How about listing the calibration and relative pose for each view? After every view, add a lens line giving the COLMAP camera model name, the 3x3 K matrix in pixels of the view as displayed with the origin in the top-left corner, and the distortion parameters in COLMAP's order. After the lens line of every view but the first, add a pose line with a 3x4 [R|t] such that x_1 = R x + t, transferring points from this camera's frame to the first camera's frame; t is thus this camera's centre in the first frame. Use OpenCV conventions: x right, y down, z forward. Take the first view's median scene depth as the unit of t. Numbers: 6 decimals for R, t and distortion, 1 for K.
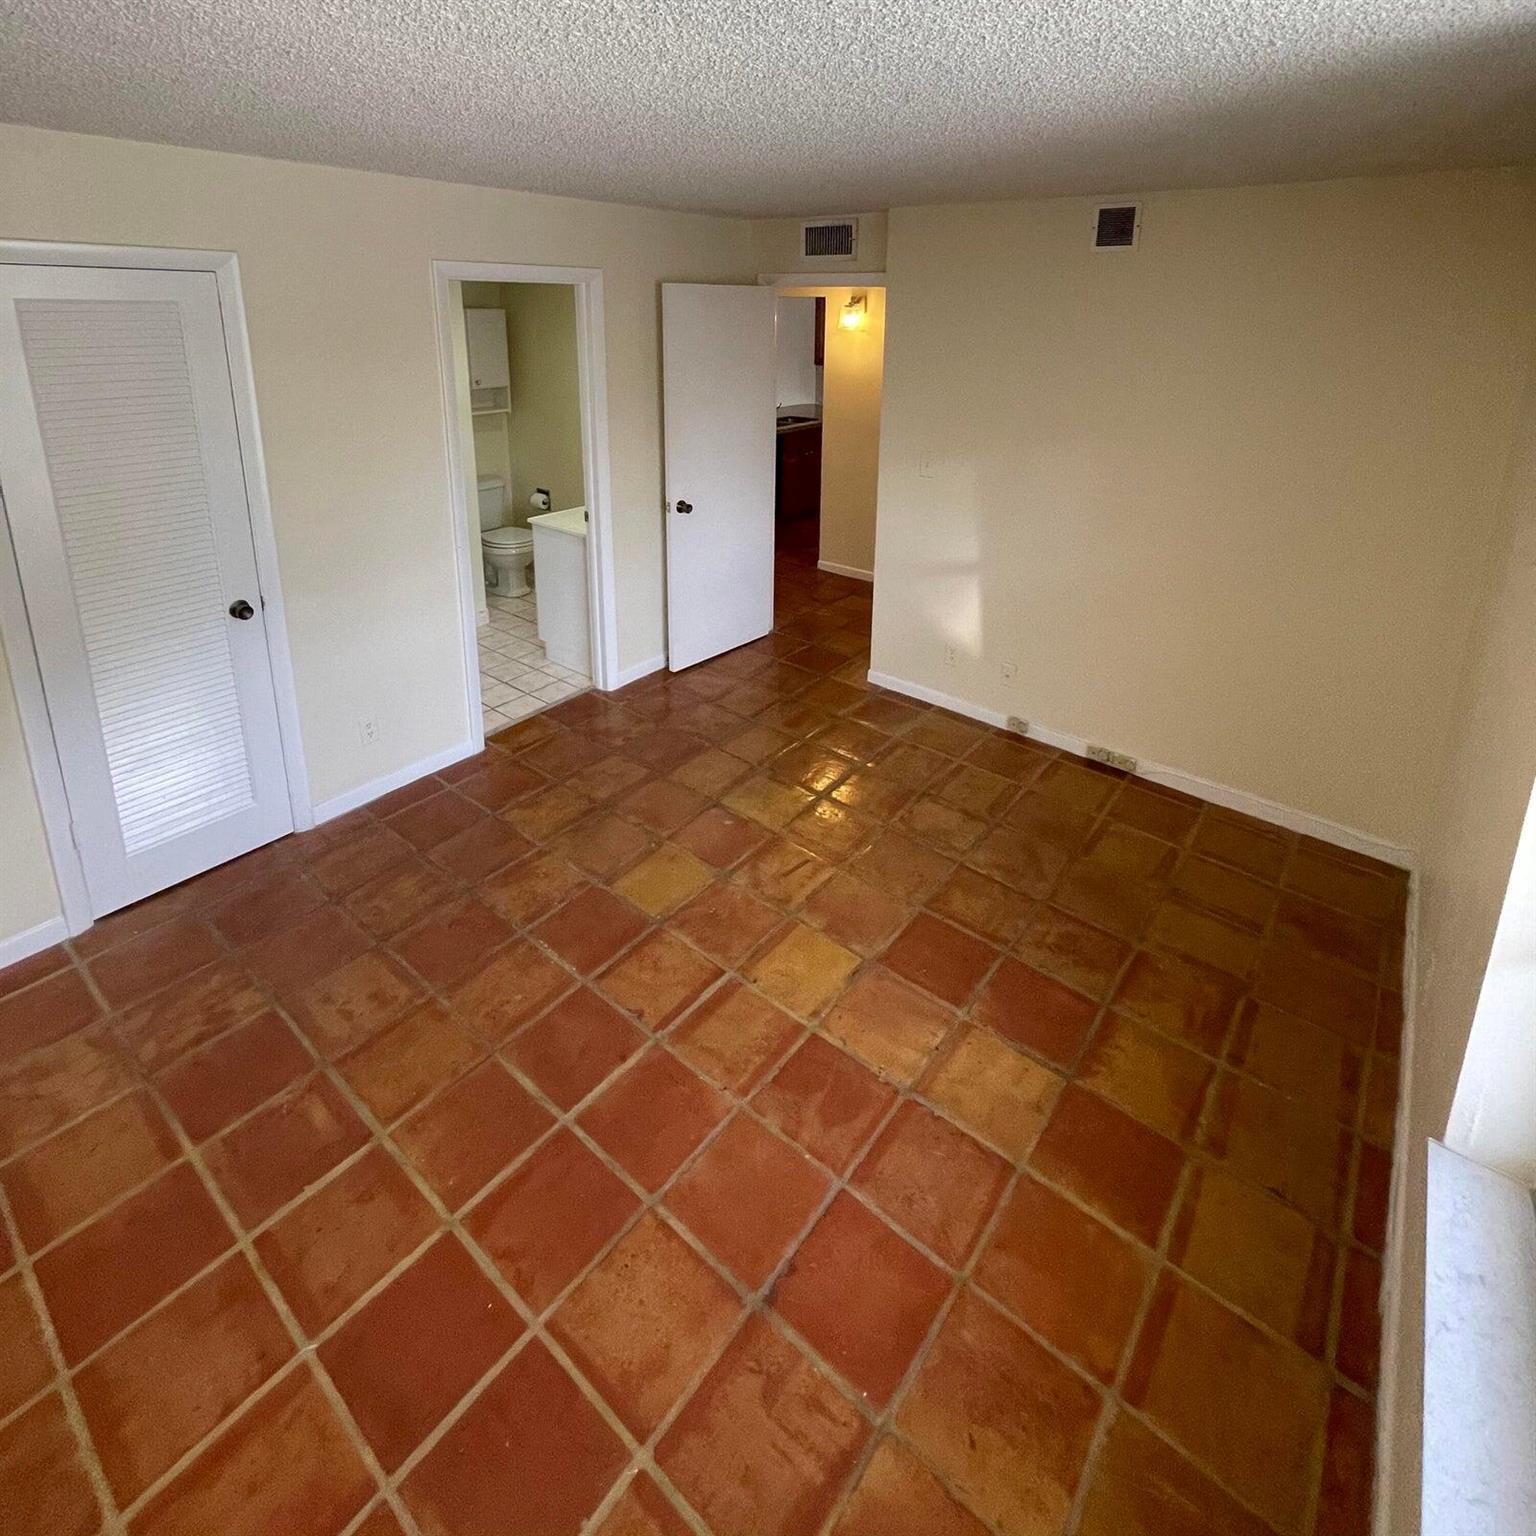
lens RADIAL K [[682.3, 0, 768.0], [0, 682.3, 768.0], [0, 0, 1]] dist [0.000941, -0.000086]
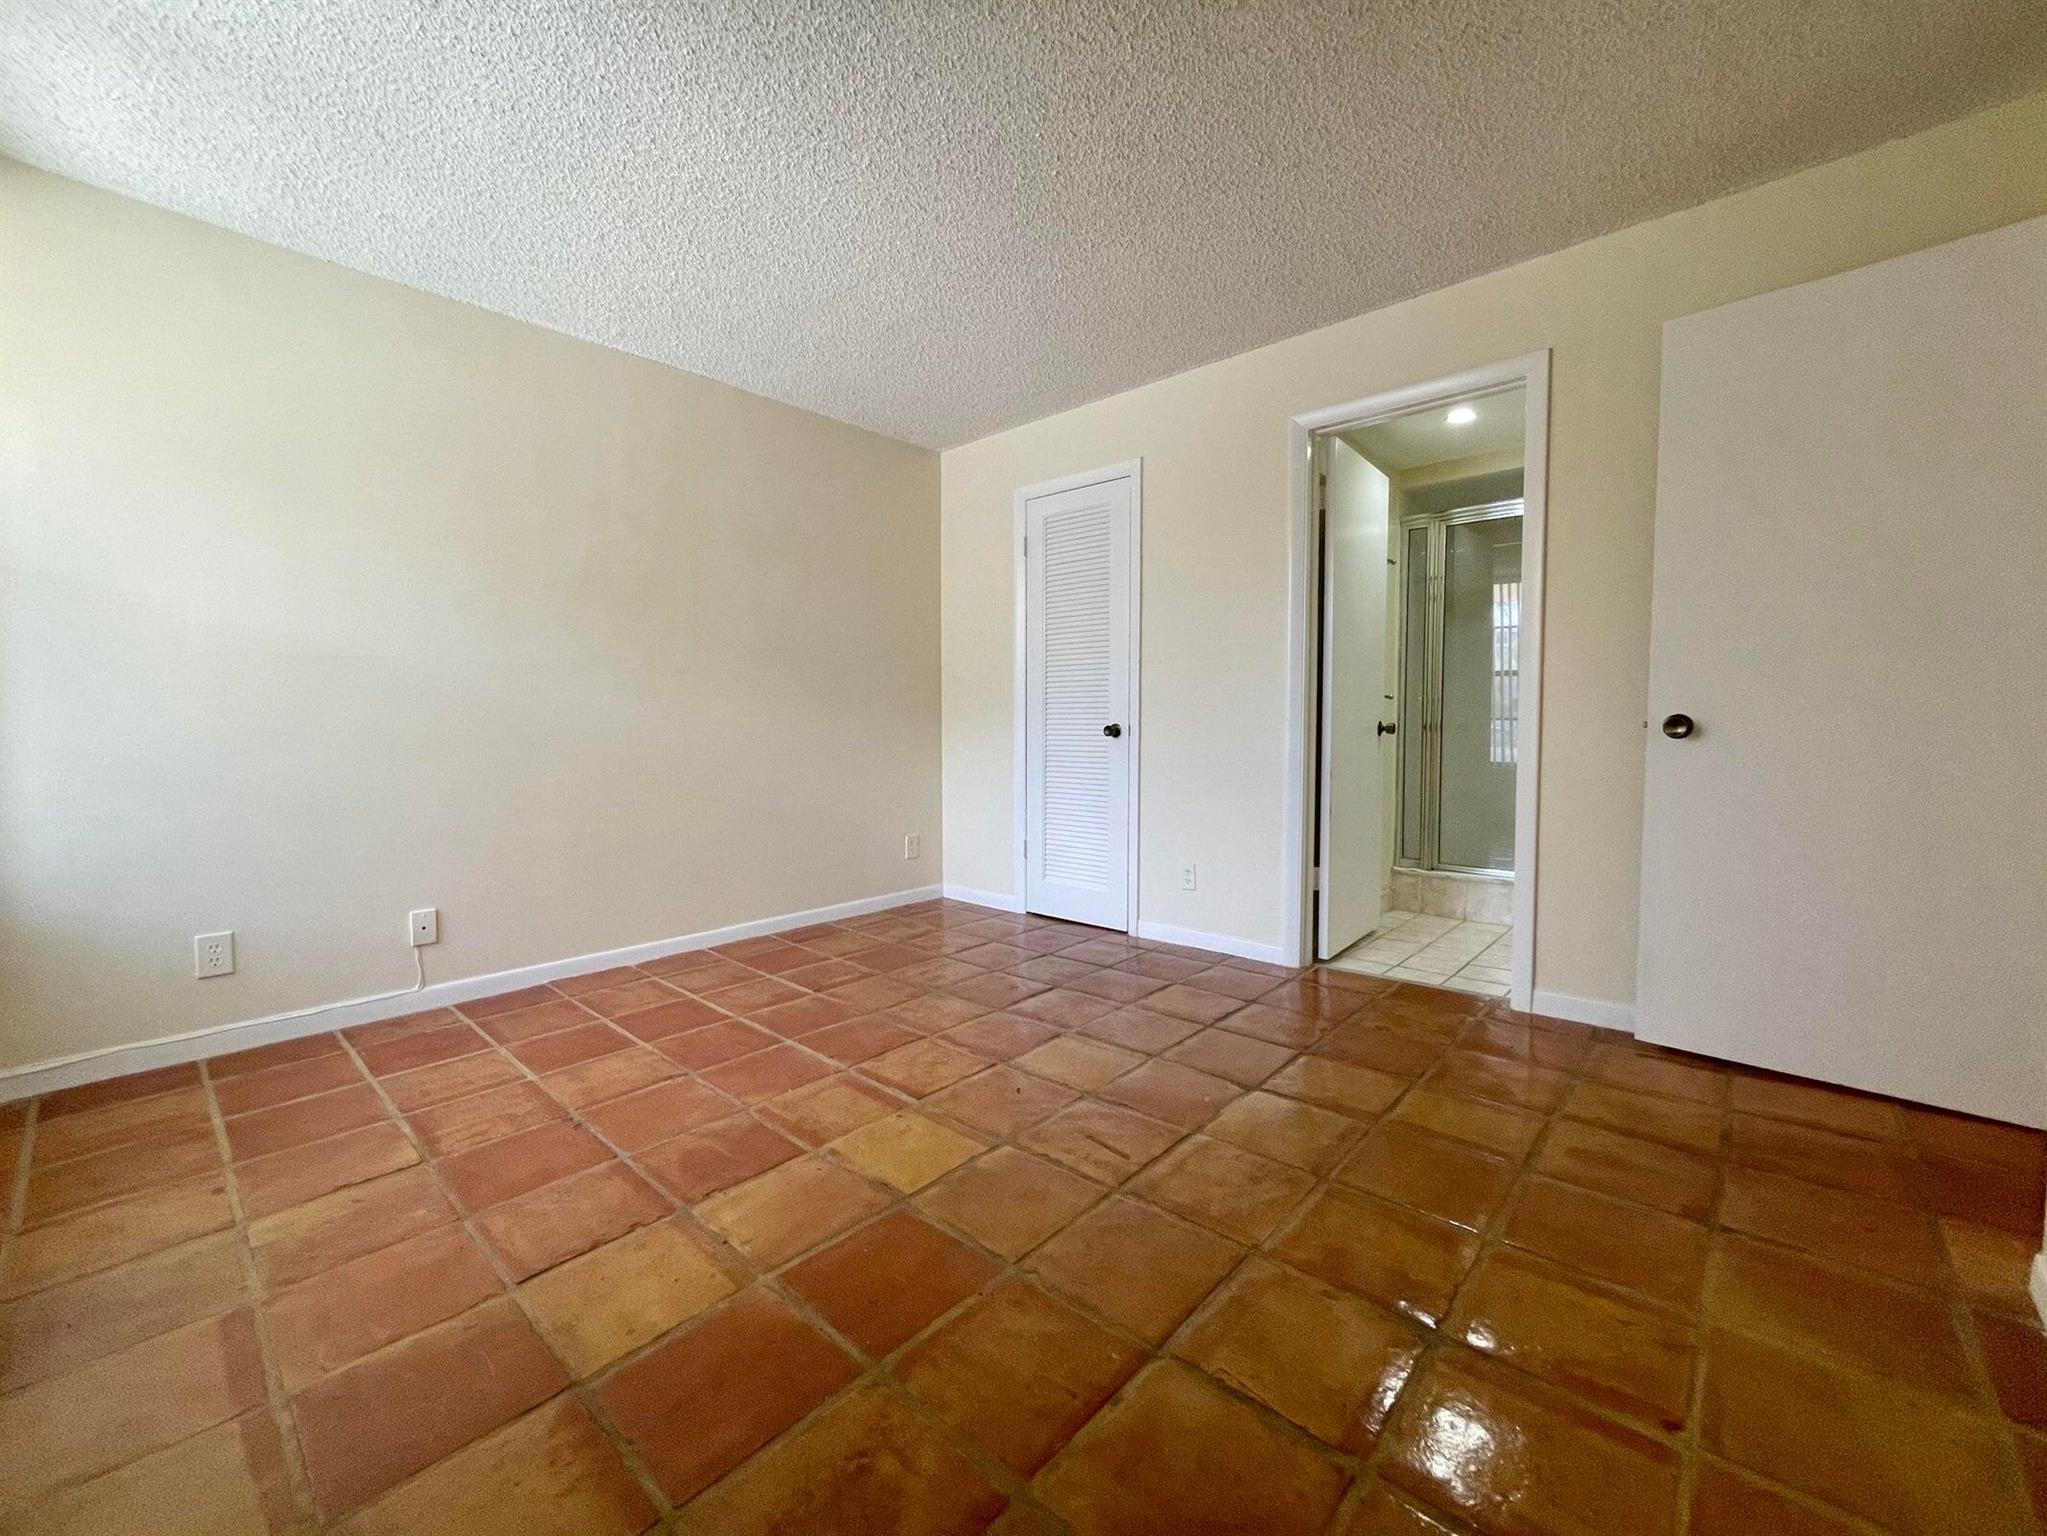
lens RADIAL K [[834.8, 0, 1023.5], [0, 834.8, 768.0], [0, 0, 1]] dist [-0.000925, -0.000085]
pose [[-0.042637, 0.051207, -0.997778, 1.059878], [-0.550981, 0.831885, 0.066237, -0.199855], [0.833428, 0.552580, -0.007255, 1.019527]]
